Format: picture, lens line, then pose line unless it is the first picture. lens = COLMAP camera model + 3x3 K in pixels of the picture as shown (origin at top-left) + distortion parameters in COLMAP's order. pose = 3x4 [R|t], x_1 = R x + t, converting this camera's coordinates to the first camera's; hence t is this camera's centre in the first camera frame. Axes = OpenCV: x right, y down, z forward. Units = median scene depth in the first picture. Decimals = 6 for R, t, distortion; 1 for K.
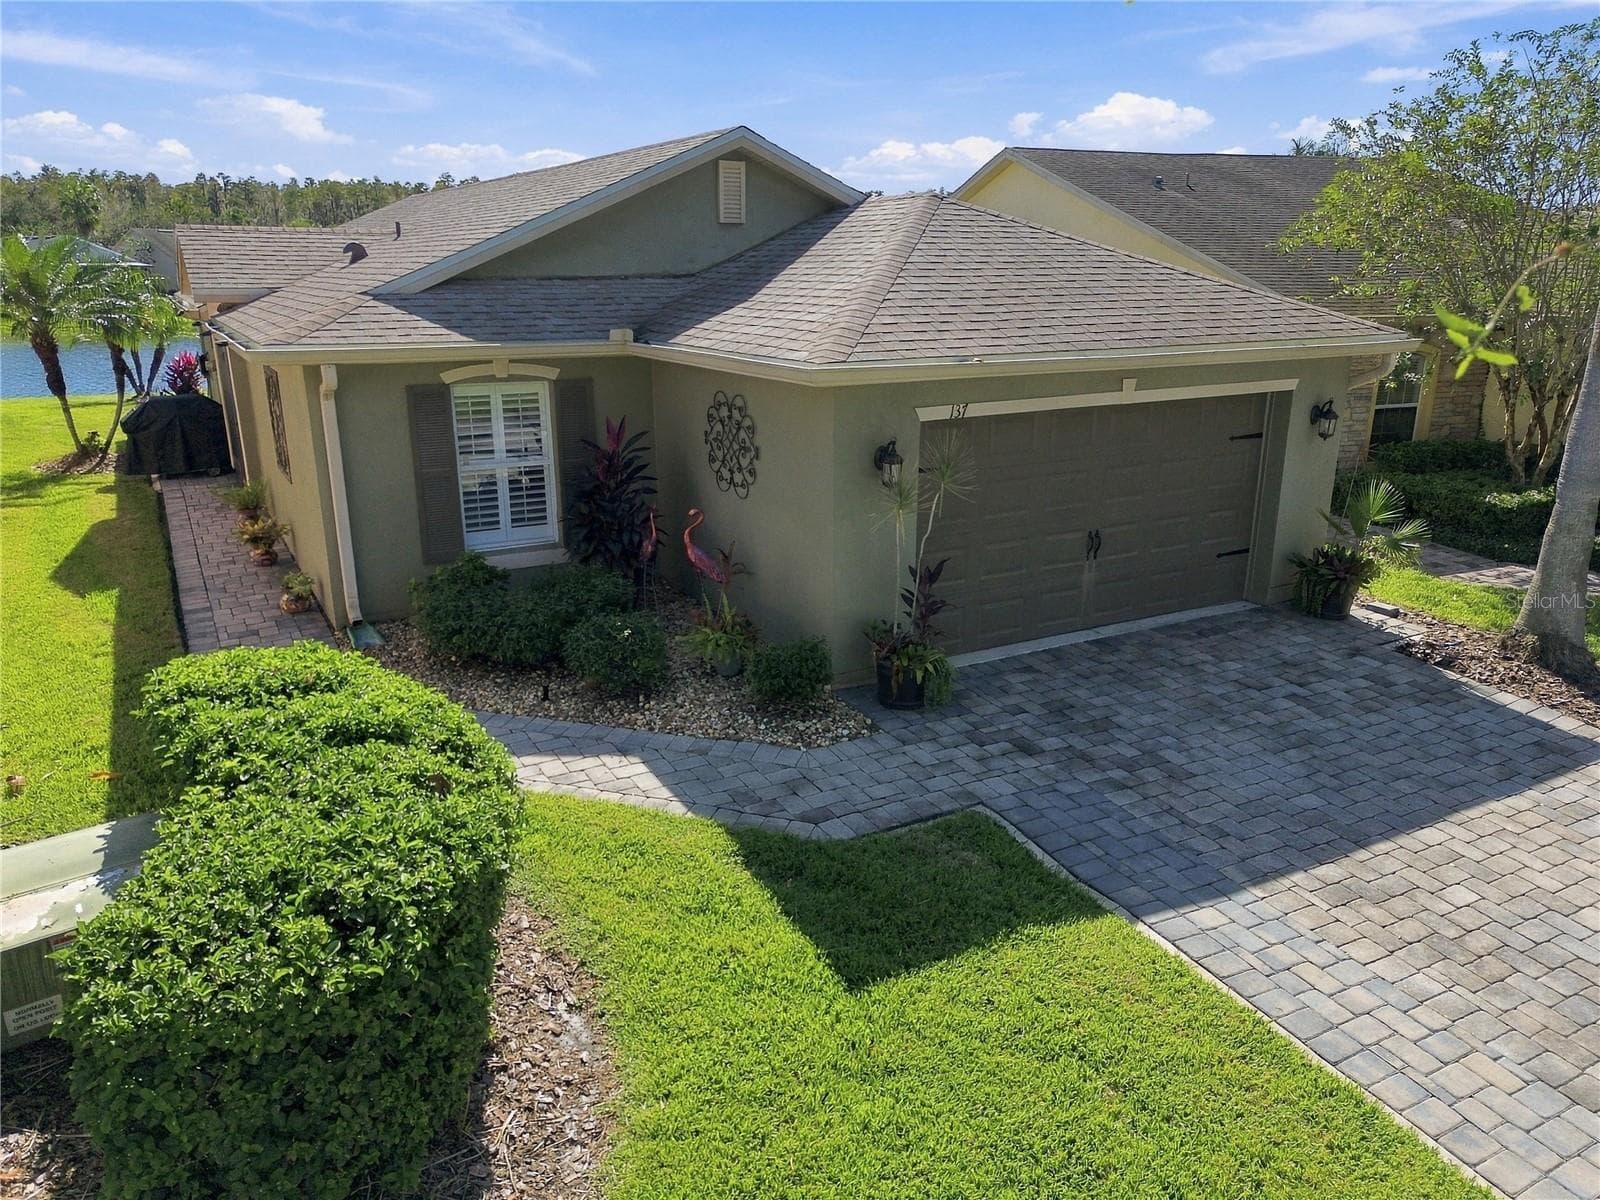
lens RADIAL K [[1141.9, 0, 800.0], [0, 1141.9, 600.0], [0, 0, 1]] dist [0.081157, -0.089436]
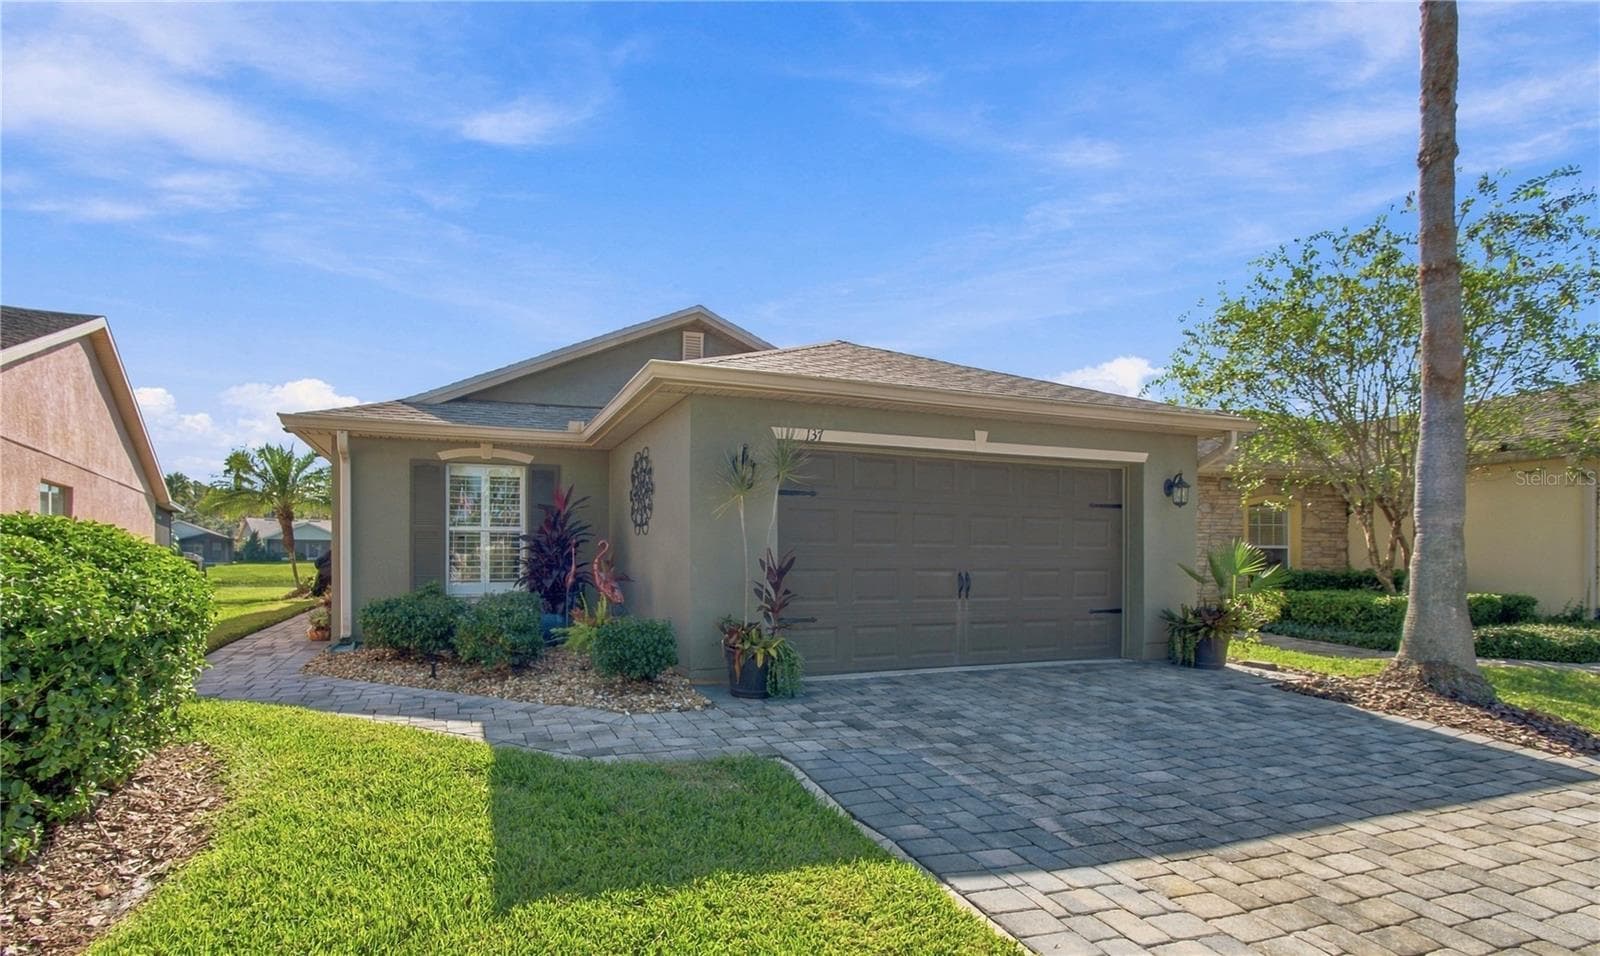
lens RADIAL K [[777.6, 0, 744.0], [0, 777.6, 553.3], [0, 0, 1]] dist [0.000974, 0.000668]
pose [[0.987820, 0.000672, -0.155602, 0.192395], [-0.045948, 0.956659, -0.287562, 0.172179], [0.148665, 0.291209, 0.945038, 0.300388]]
